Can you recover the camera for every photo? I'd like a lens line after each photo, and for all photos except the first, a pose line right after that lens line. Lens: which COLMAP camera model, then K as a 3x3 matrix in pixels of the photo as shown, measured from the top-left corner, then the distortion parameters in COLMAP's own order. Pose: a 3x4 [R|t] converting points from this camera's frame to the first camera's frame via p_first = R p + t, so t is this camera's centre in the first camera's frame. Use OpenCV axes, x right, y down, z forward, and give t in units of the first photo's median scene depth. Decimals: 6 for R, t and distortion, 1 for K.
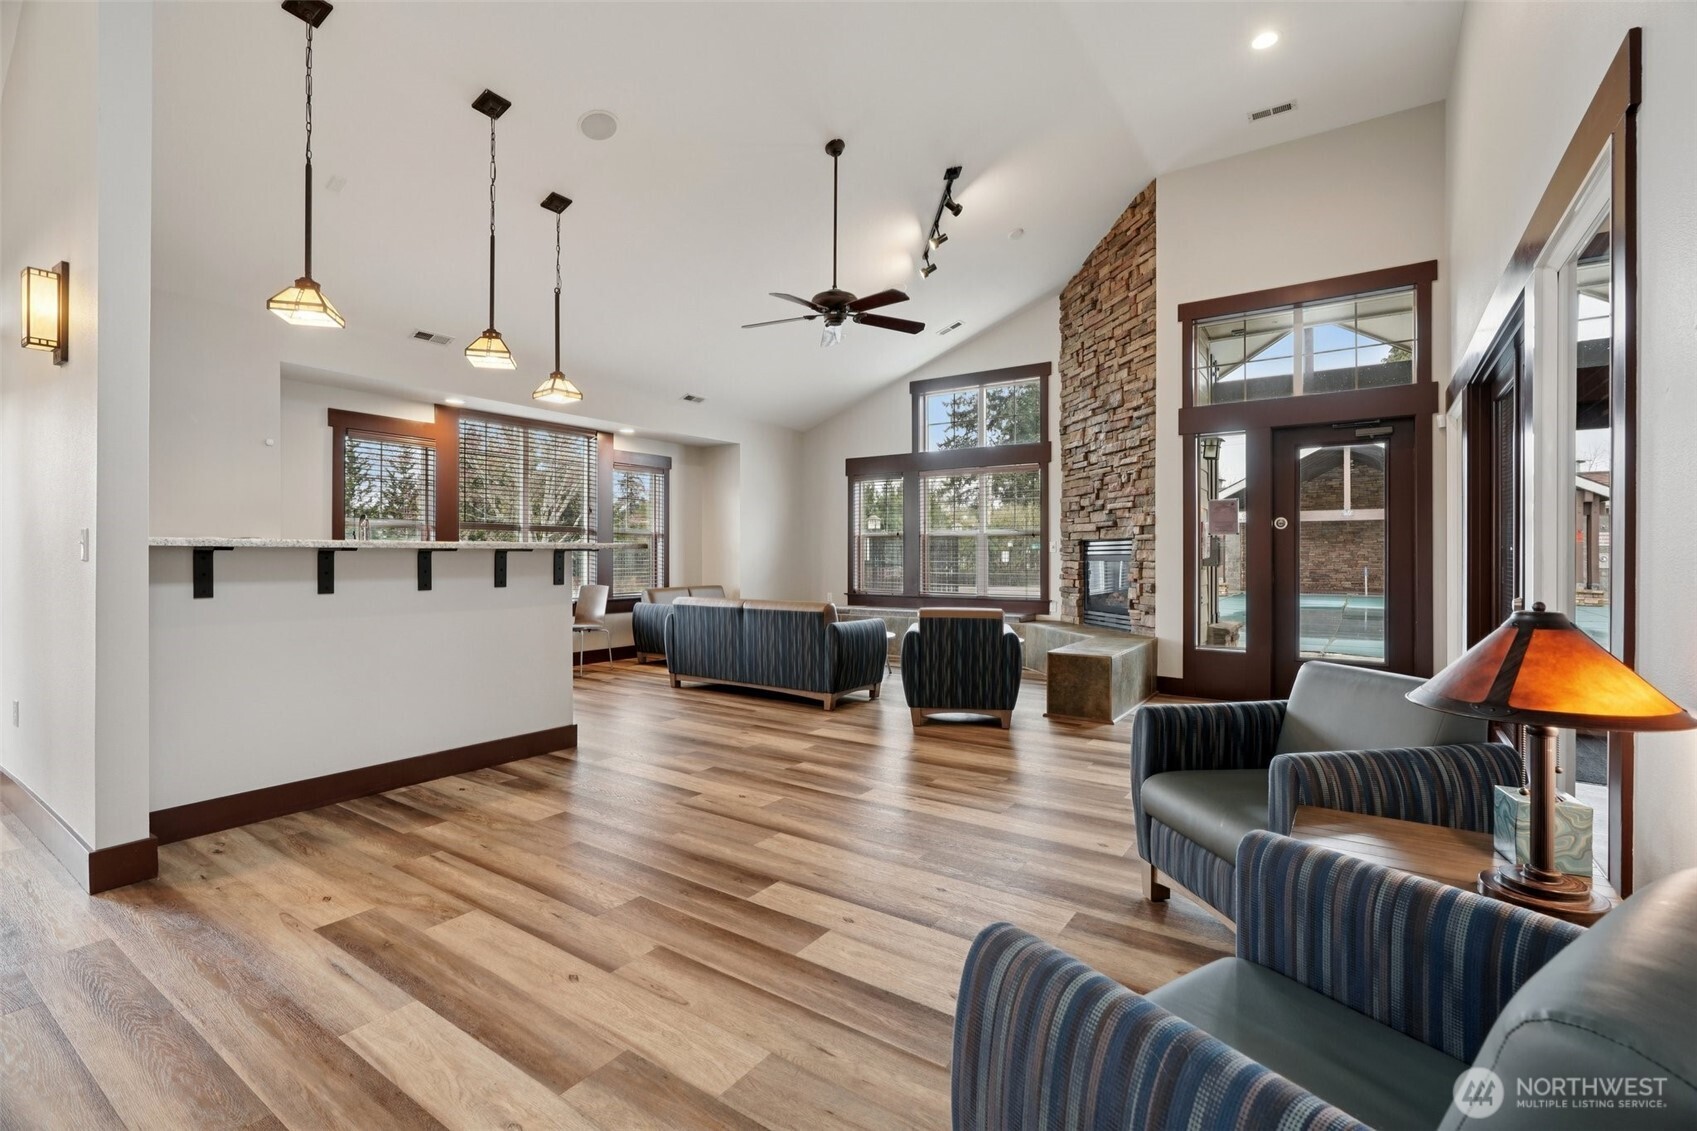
lens RADIAL K [[755.4, 0, 844.7], [0, 755.4, 560.9], [0, 0, 1]] dist [-0.003202, 0.001743]
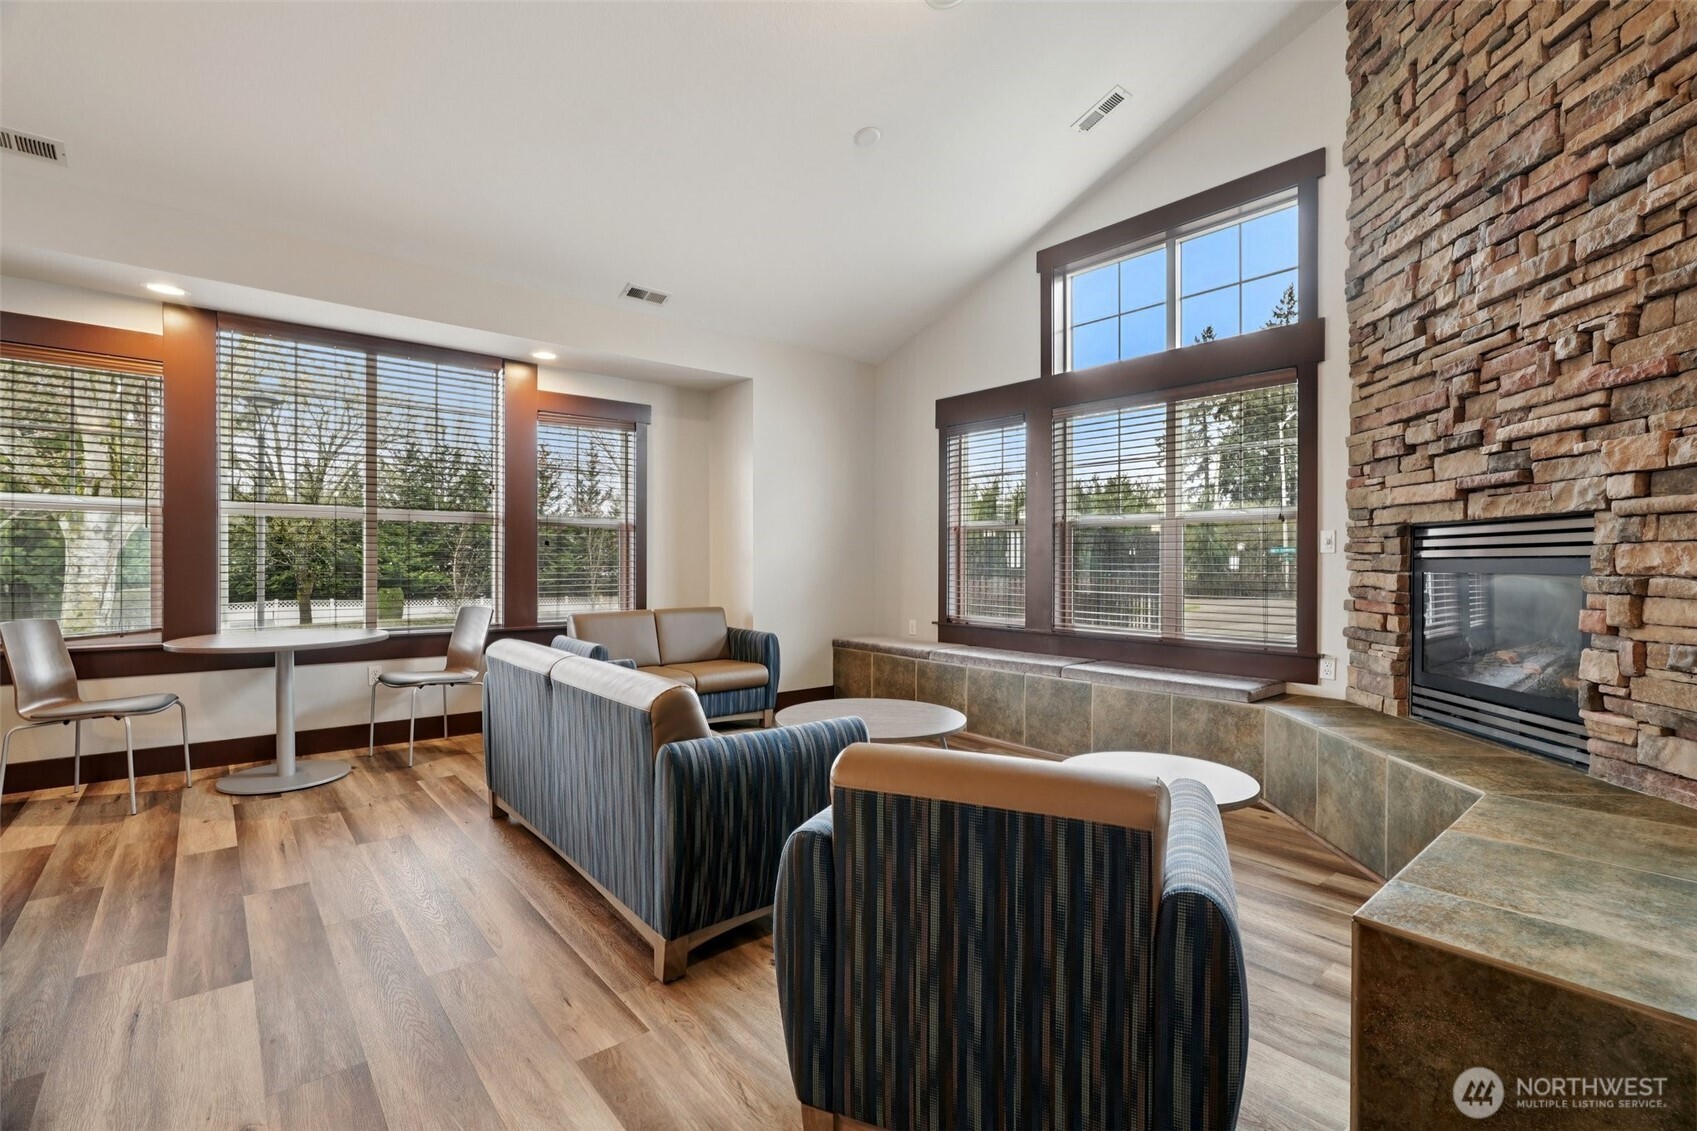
lens RADIAL K [[755.4, 0, 850.5], [0, 755.4, 565.9], [0, 0, 1]] dist [-0.003202, 0.001743]
pose [[0.965421, 0.003798, -0.260669, 0.114896], [-0.004060, 0.999992, -0.000466, -0.001931], [0.260665, 0.001508, 0.965428, 0.484868]]
